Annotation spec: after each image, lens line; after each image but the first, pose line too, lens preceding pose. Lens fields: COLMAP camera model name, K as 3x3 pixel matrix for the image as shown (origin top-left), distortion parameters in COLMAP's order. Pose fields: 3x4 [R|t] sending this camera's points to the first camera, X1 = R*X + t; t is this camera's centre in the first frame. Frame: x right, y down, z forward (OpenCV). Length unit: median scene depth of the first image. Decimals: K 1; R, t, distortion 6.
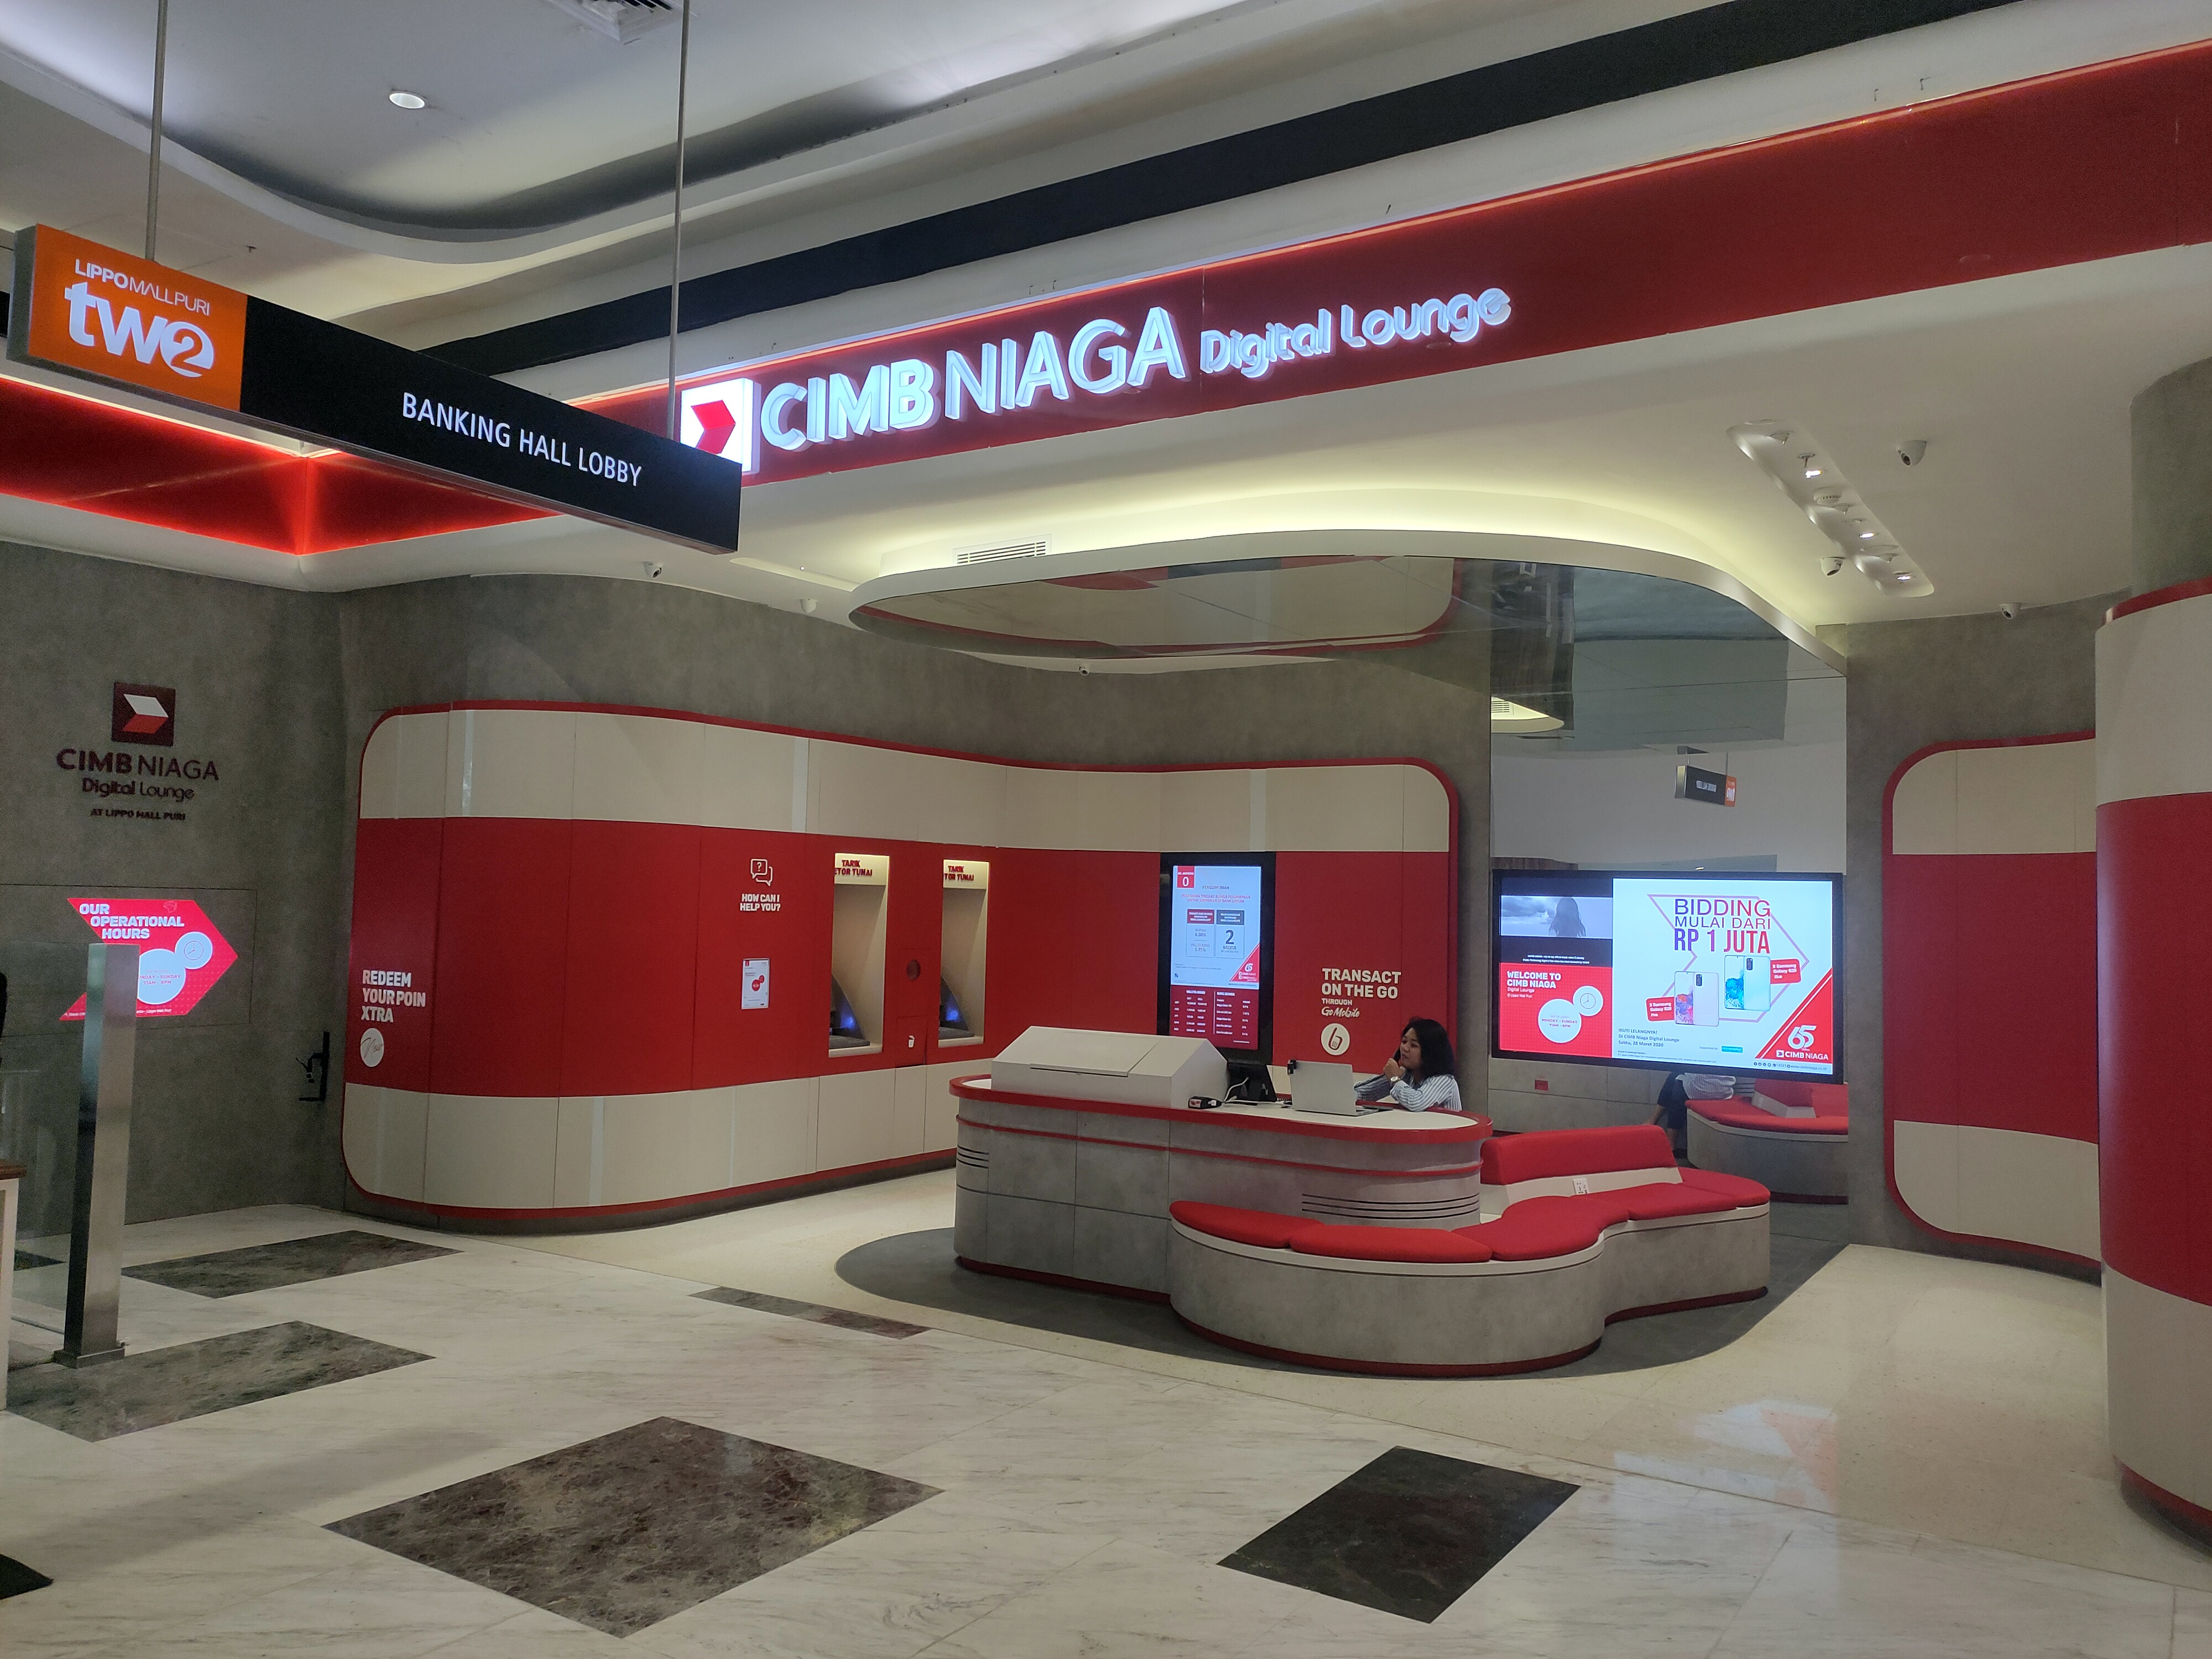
lens RADIAL K [[1670.8, 0, 1117.5], [0, 1670.8, 820.4], [0, 0, 1]] dist [0.058373, -0.059845]
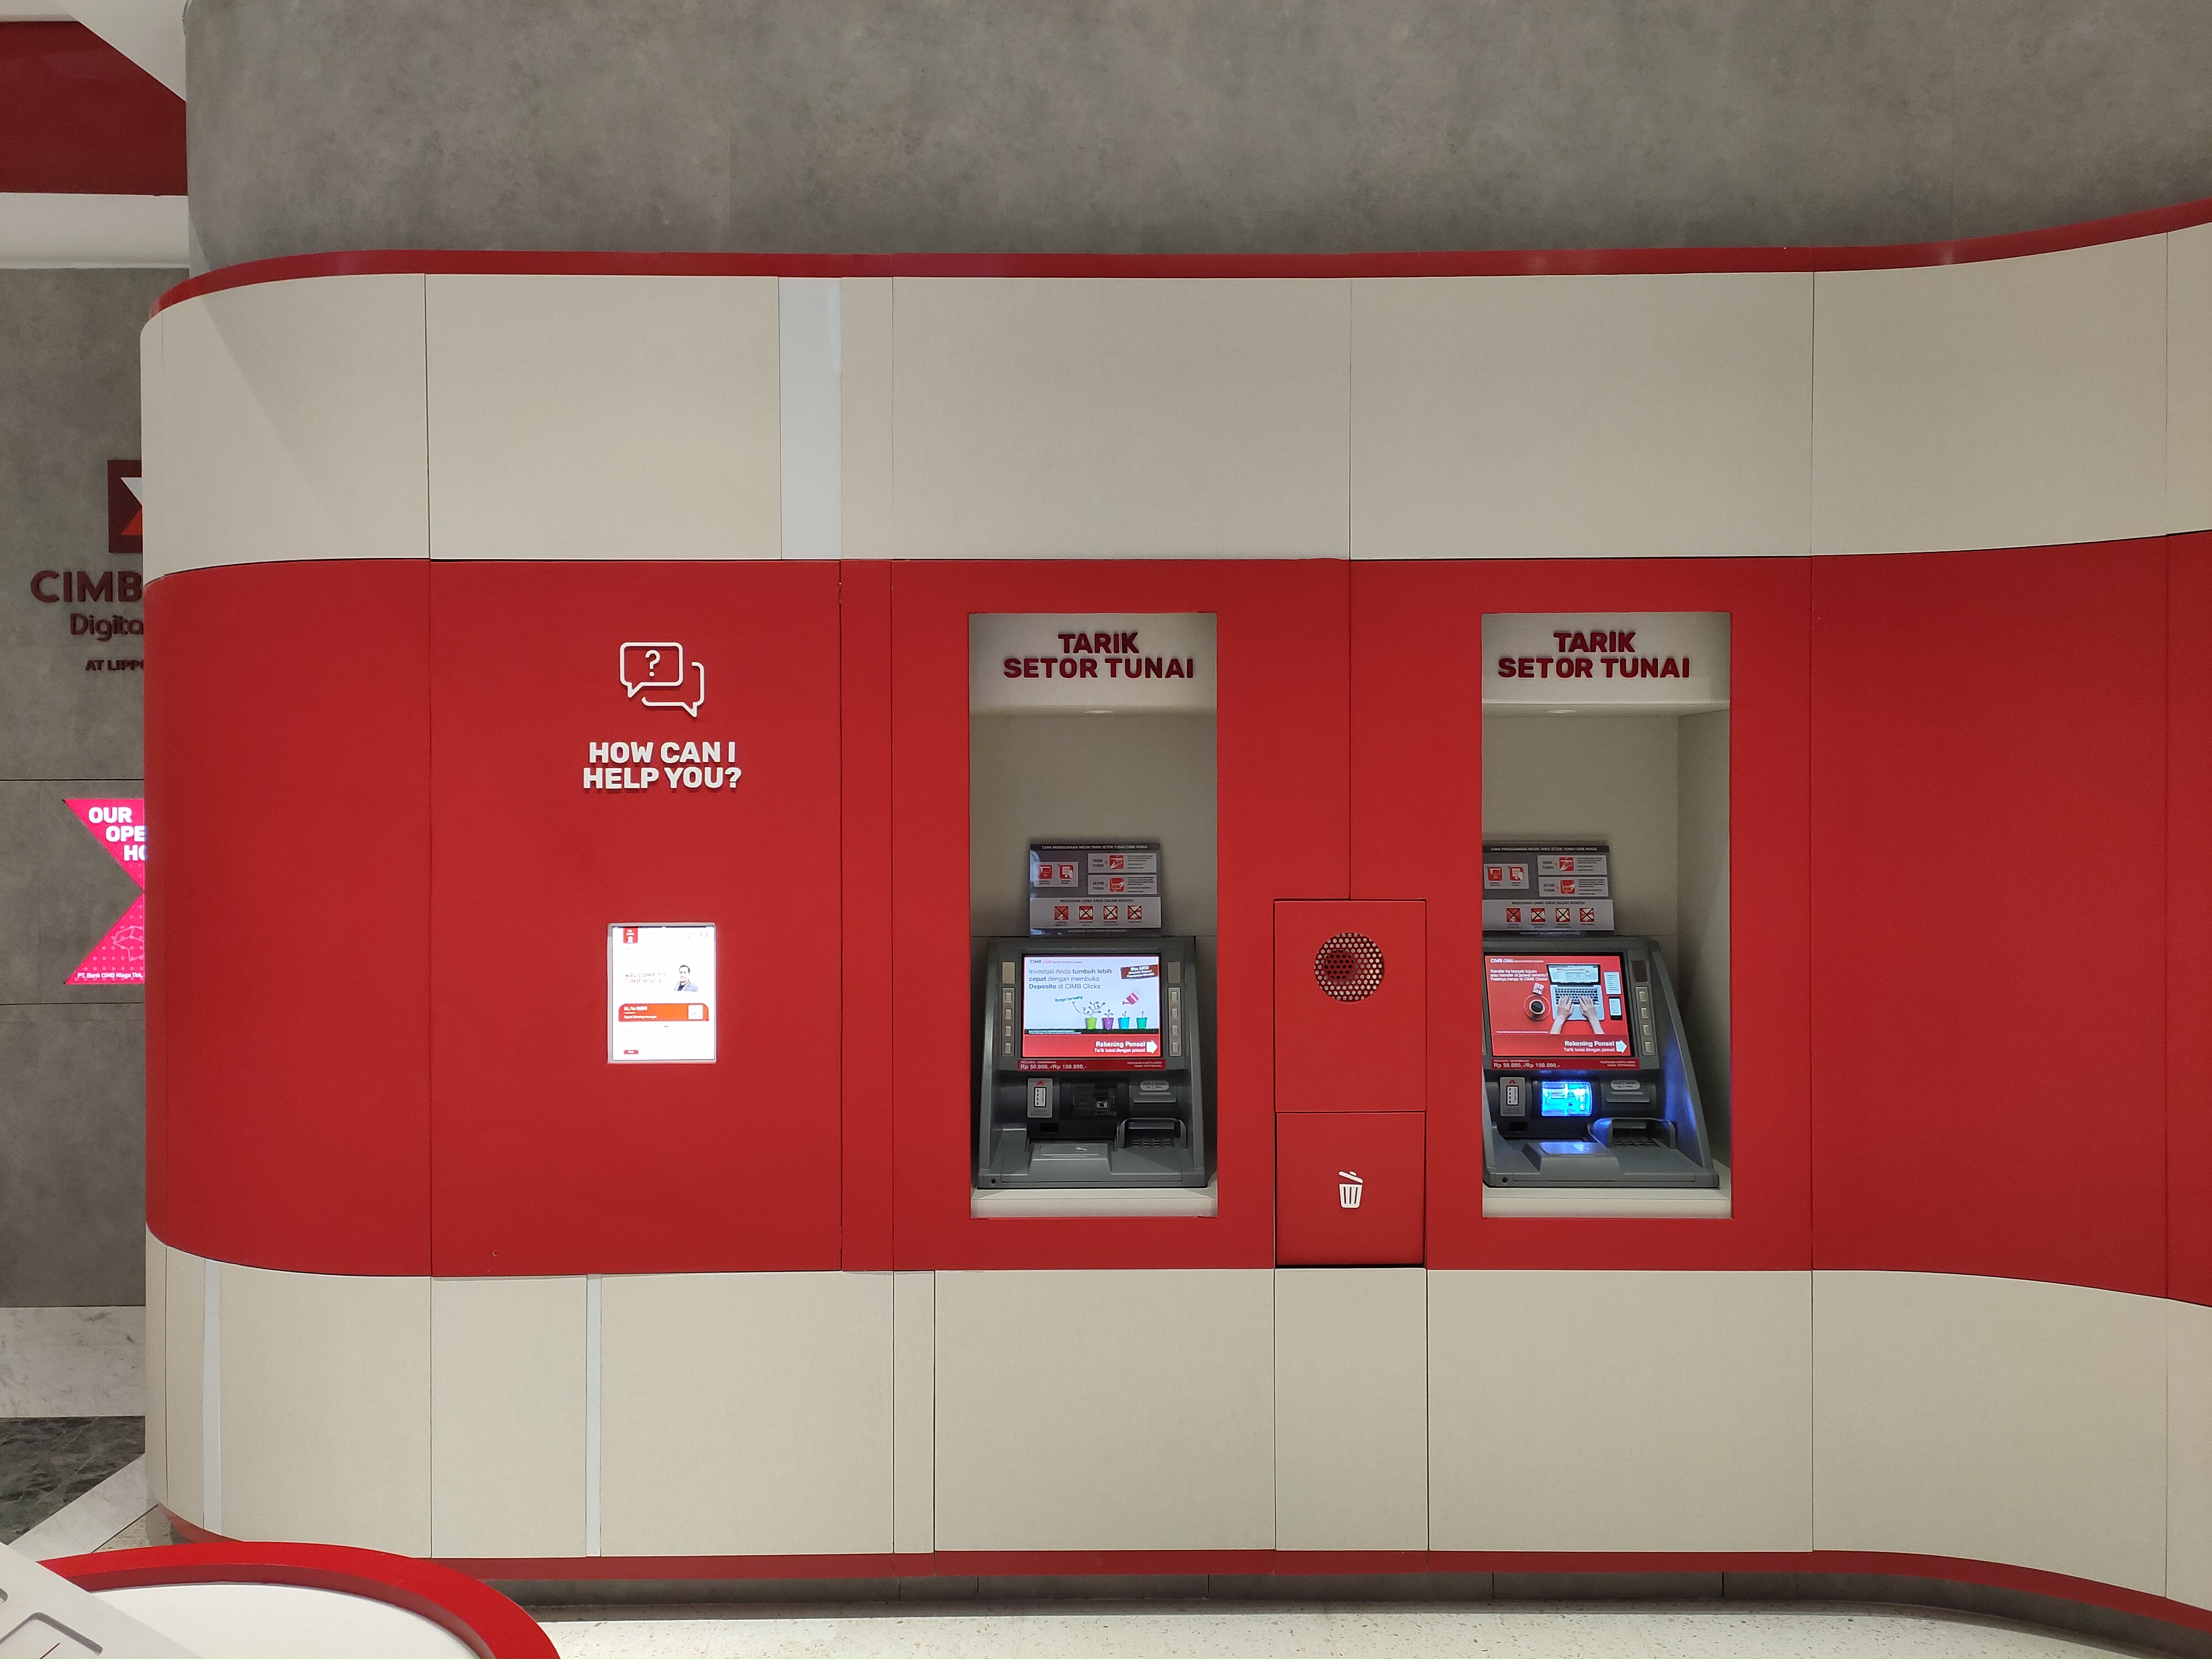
lens RADIAL K [[1670.8, 0, 1084.6], [0, 1670.8, 820.3], [0, 0, 1]] dist [0.058373, -0.059845]
pose [[0.542466, -0.017195, -0.839902, 0.137470], [0.061150, 0.997947, 0.019064, 0.062372], [0.837849, -0.061701, 0.542404, 0.924631]]
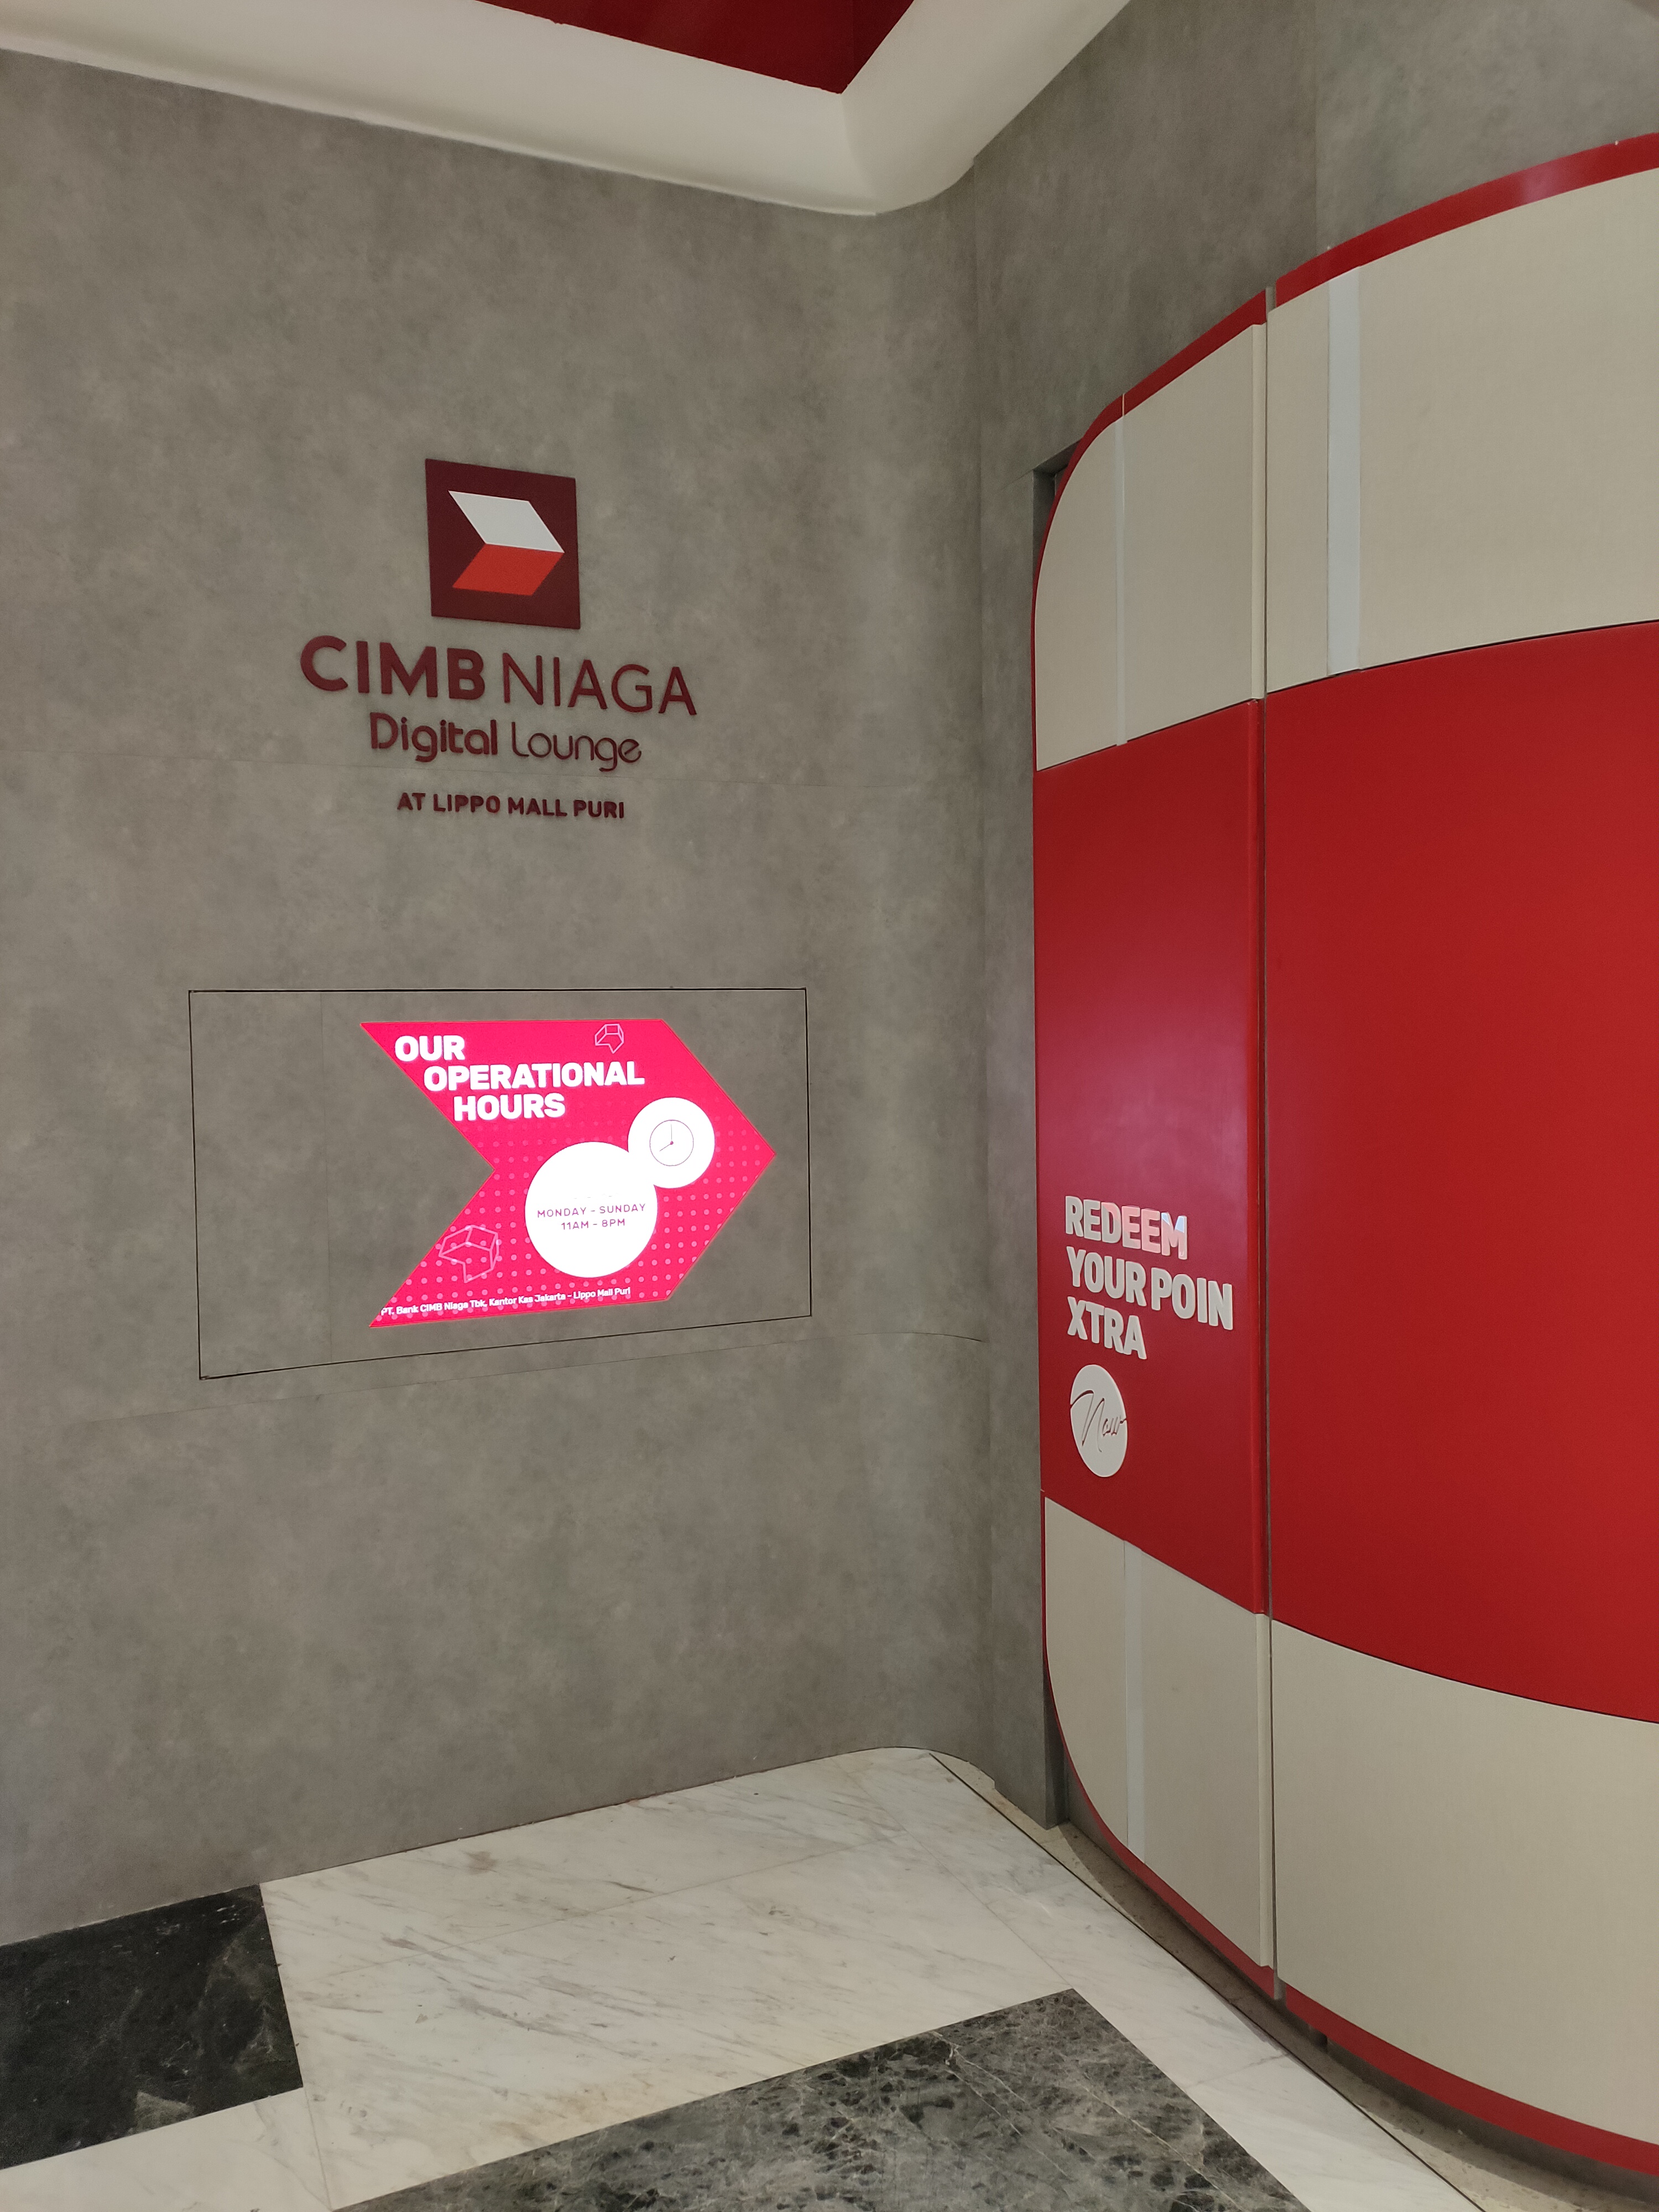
lens RADIAL K [[1670.8, 0, 807.8], [0, 1670.8, 1116.7], [0, 0, 1]] dist [0.058373, -0.059845]
pose [[0.838538, -0.017054, -0.544577, -0.302983], [0.068892, 0.994806, 0.074927, 0.043161], [0.540471, -0.100347, 0.835357, 0.689331]]
